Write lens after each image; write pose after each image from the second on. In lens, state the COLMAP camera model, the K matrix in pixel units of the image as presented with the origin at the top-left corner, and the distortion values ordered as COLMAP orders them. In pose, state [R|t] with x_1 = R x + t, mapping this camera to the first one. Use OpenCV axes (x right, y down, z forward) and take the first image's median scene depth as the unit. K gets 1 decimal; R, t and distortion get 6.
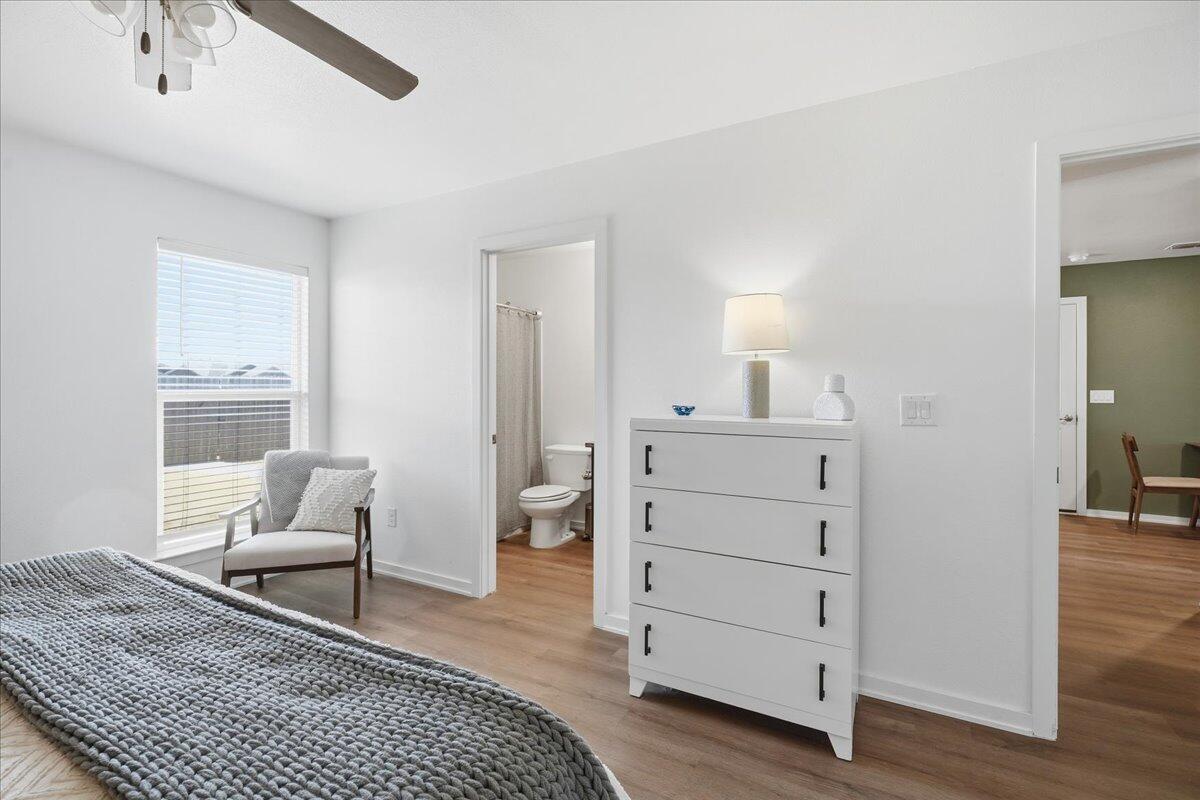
lens RADIAL K [[546.2, 0, 597.3], [0, 546.2, 390.1], [0, 0, 1]] dist [-0.000427, 0.000519]
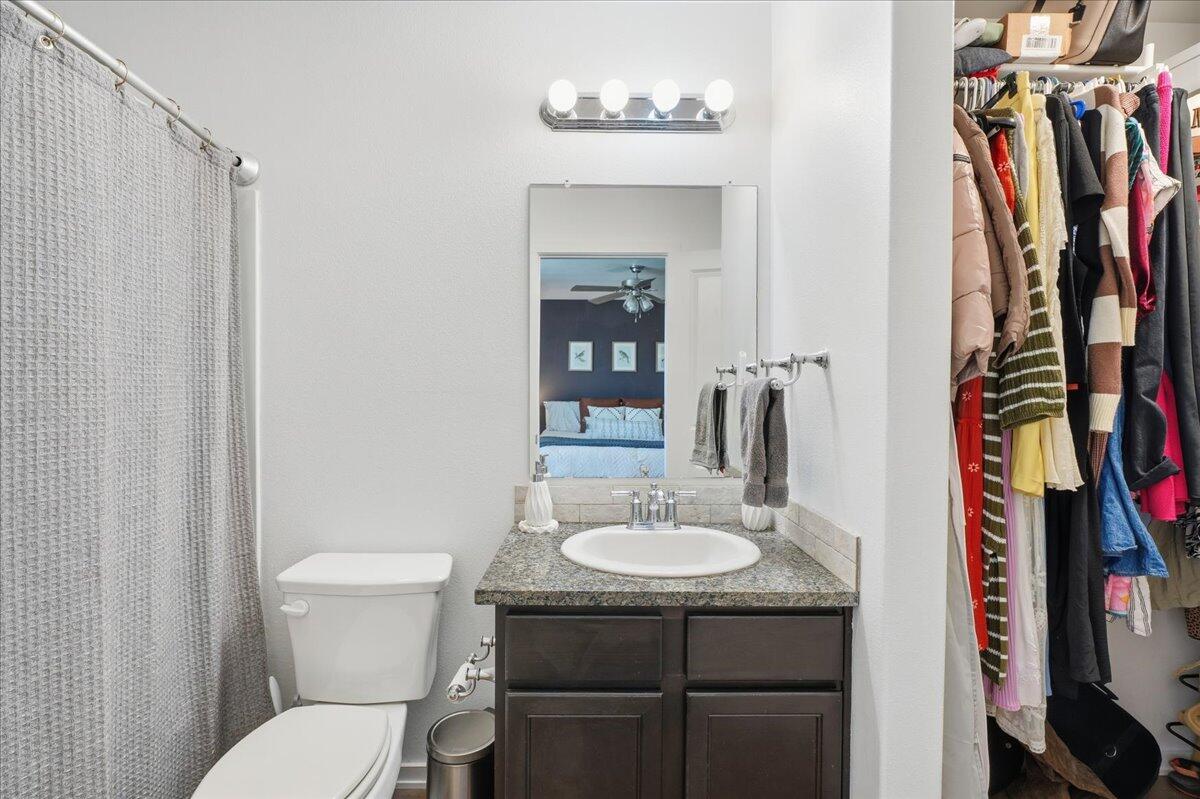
lens RADIAL K [[546.2, 0, 597.3], [0, 546.2, 389.6], [0, 0, 1]] dist [-0.000427, 0.000519]
pose [[0.878406, -0.000678, 0.477915, -0.081842], [-0.003756, 0.999958, 0.008323, -0.007366], [-0.477900, -0.009106, 0.878367, 0.623861]]
